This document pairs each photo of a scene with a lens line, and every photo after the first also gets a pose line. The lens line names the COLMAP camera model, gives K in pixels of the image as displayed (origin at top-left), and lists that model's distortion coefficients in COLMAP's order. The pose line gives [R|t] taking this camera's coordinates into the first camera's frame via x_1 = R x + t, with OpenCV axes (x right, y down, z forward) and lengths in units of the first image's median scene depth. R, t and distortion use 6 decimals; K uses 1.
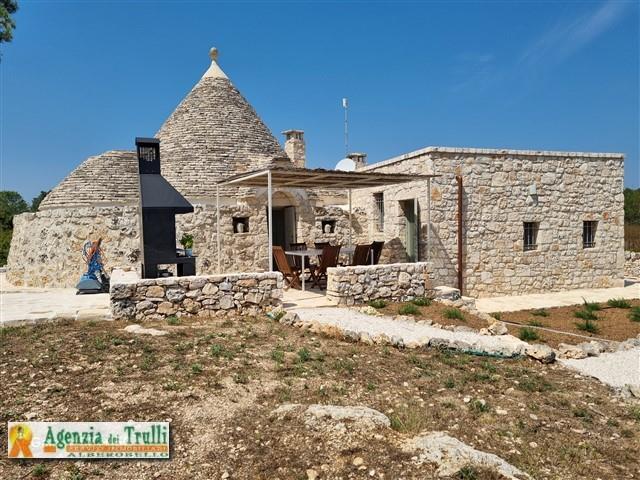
lens RADIAL K [[478.7, 0, 320.0], [0, 478.7, 239.8], [0, 0, 1]] dist [0.061754, -0.034631]
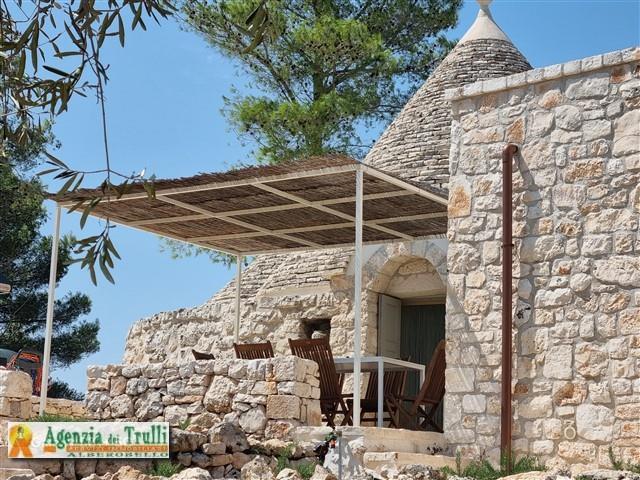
lens RADIAL K [[1412.9, 0, 320.0], [0, 1412.9, 240.0], [0, 0, 1]] dist [0.088409, 0.000000]
pose [[0.478501, -0.141294, -0.866644, 1.140355], [-0.062040, 0.979062, -0.193876, 0.159179], [0.875892, 0.146536, 0.459717, 0.368444]]
